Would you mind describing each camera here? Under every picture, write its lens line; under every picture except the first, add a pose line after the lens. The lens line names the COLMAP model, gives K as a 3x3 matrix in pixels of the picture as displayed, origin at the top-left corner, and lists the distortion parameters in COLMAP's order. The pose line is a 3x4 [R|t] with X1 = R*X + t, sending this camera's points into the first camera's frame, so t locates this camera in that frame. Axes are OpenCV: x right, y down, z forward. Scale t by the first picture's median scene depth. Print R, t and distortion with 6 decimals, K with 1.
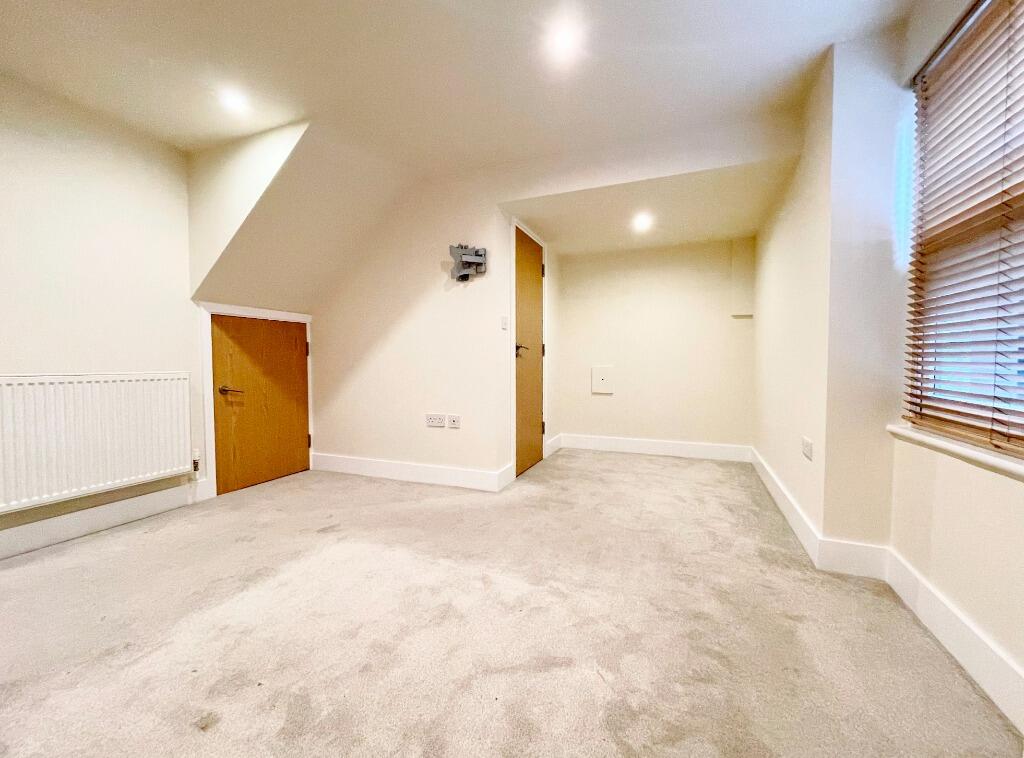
lens RADIAL K [[426.8, 0, 512.0], [0, 426.8, 379.0], [0, 0, 1]] dist [0.001742, 0.000235]
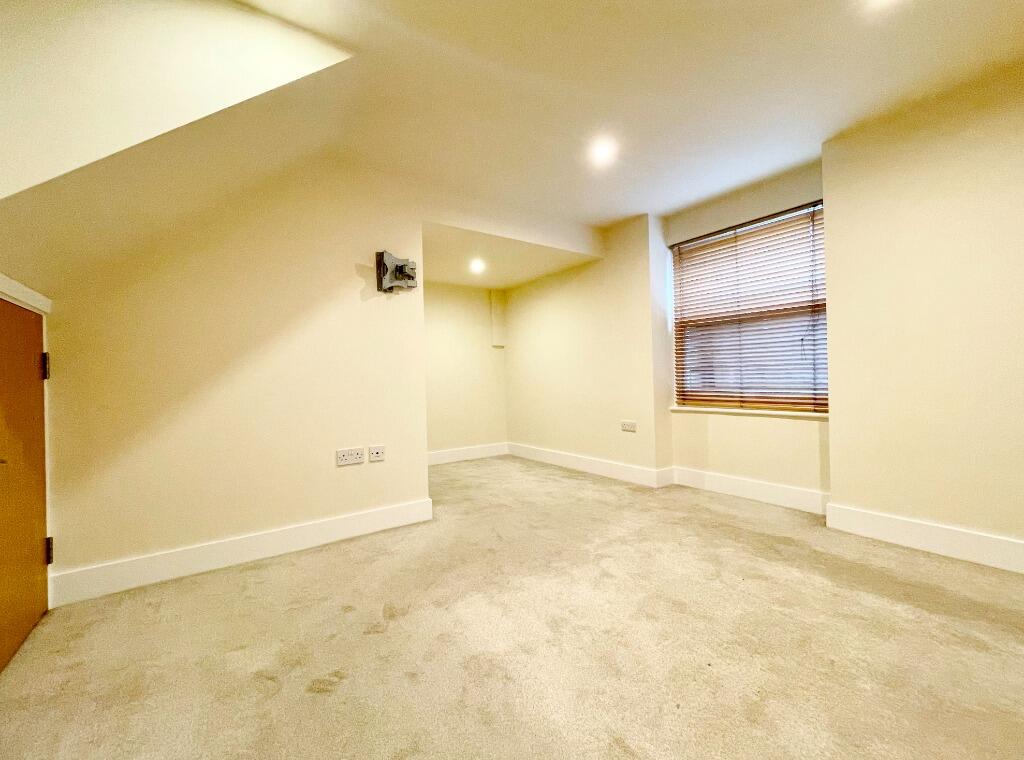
lens RADIAL K [[426.8, 0, 512.0], [0, 426.8, 380.0], [0, 0, 1]] dist [0.001742, 0.000235]
pose [[0.527902, -0.014450, 0.849183, -0.908392], [0.058689, 0.998086, -0.019501, -0.018803], [-0.847275, 0.060132, 0.527739, 0.401369]]
